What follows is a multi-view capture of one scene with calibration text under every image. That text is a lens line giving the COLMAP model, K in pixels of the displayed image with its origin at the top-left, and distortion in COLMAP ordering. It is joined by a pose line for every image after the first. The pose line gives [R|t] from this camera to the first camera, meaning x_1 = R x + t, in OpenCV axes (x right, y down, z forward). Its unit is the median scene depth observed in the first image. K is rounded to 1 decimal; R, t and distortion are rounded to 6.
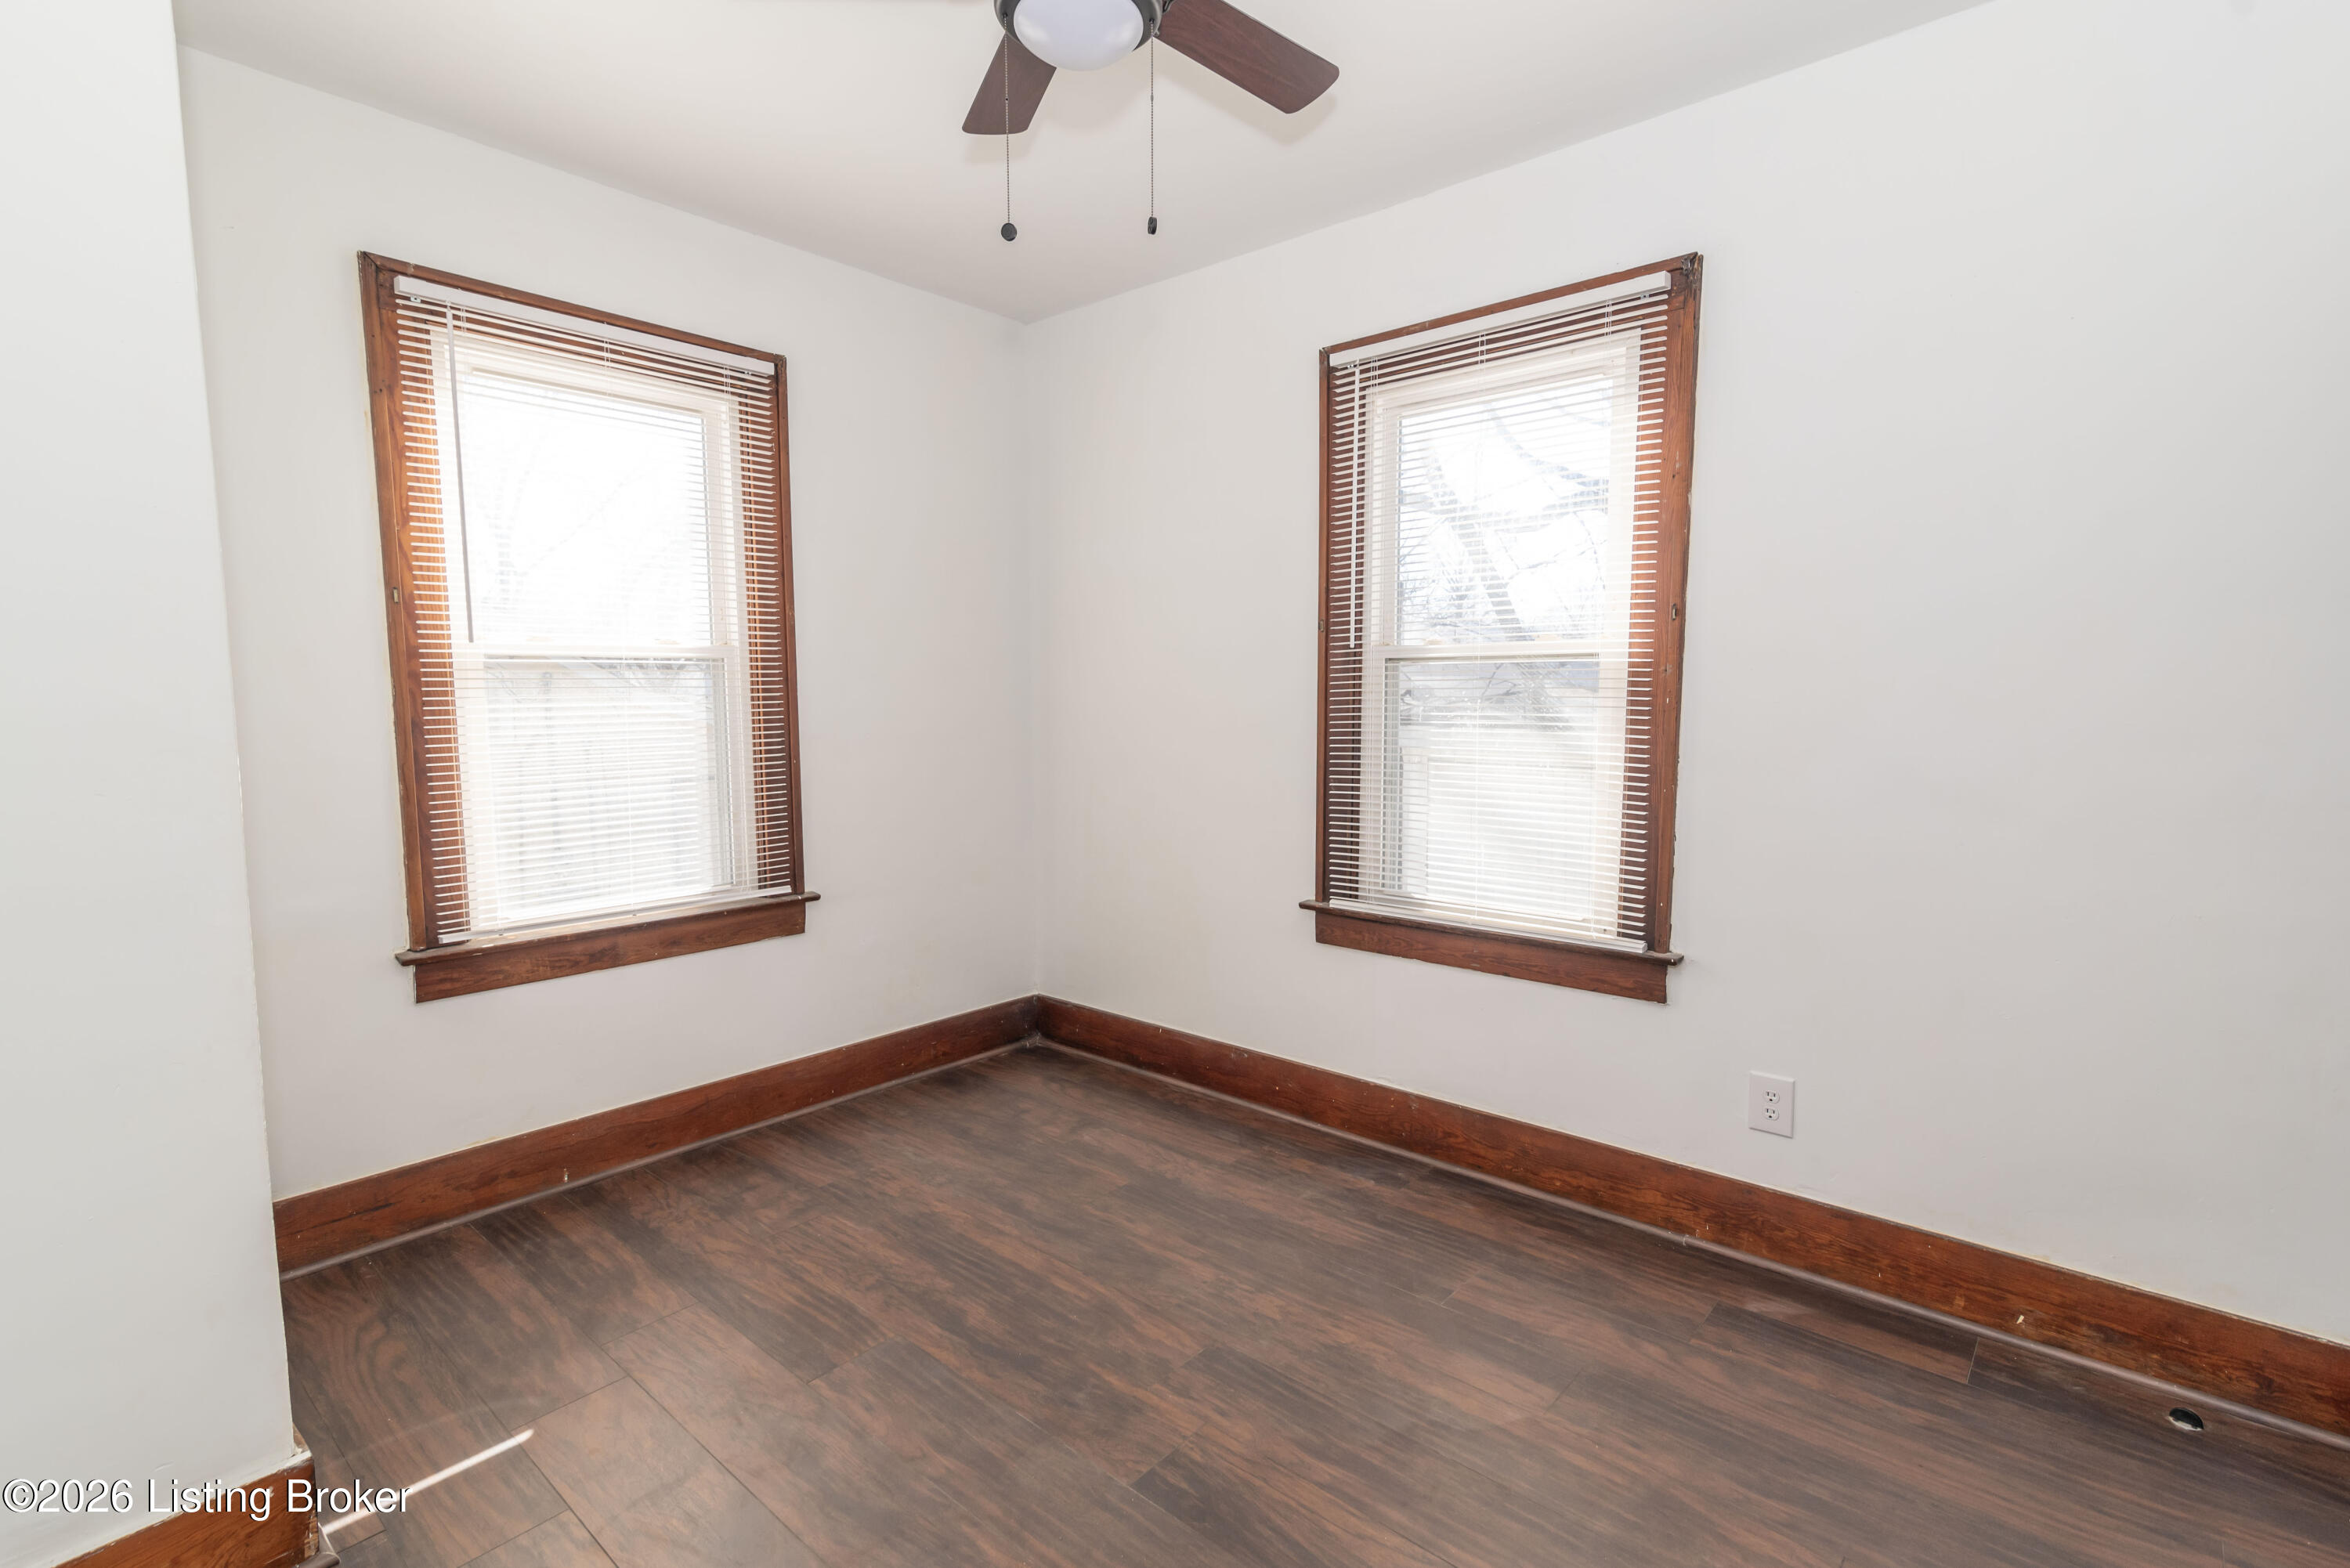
lens RADIAL K [[1126.6, 0, 1175.0], [0, 1126.6, 784.0], [0, 0, 1]] dist [0.024330, -0.000423]
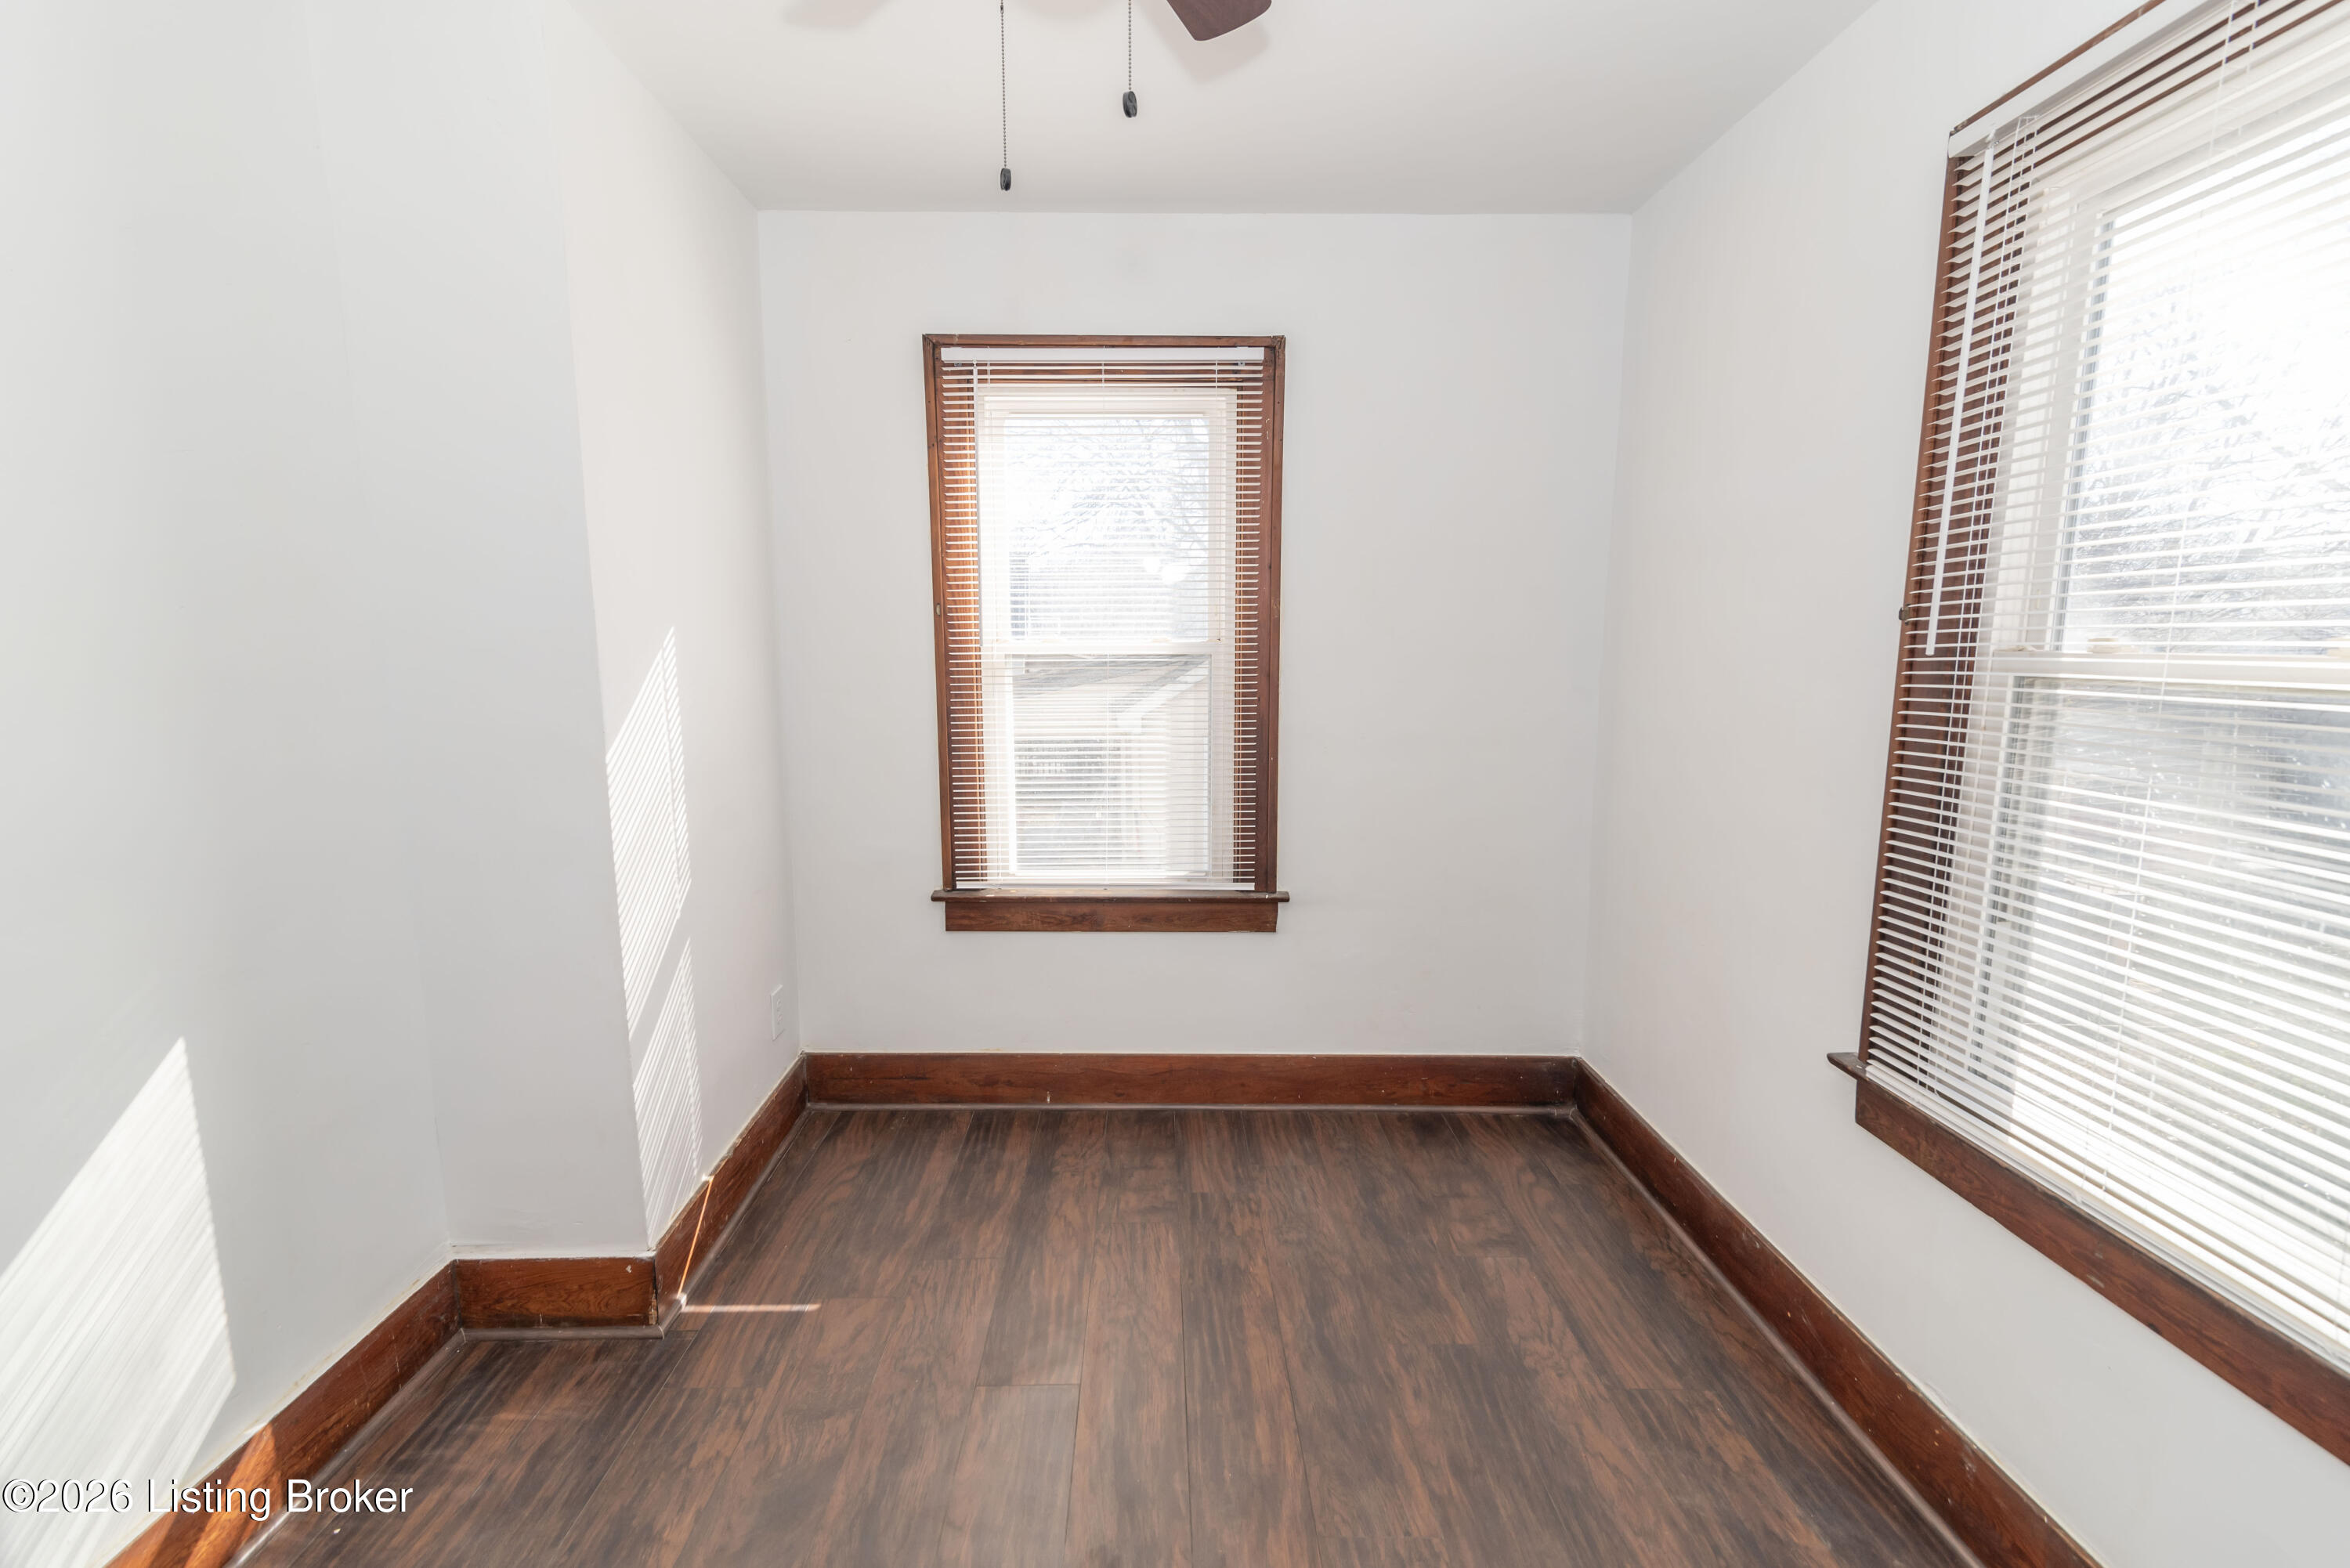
lens RADIAL K [[1070.2, 0, 1163.9], [0, 1070.2, 786.9], [0, 0, 1]] dist [0.016256, -0.000817]
pose [[0.656919, 0.109002, -0.746040, 0.319288], [-0.066729, 0.994017, 0.086476, -0.075517], [0.751003, -0.007025, 0.660262, 0.341799]]
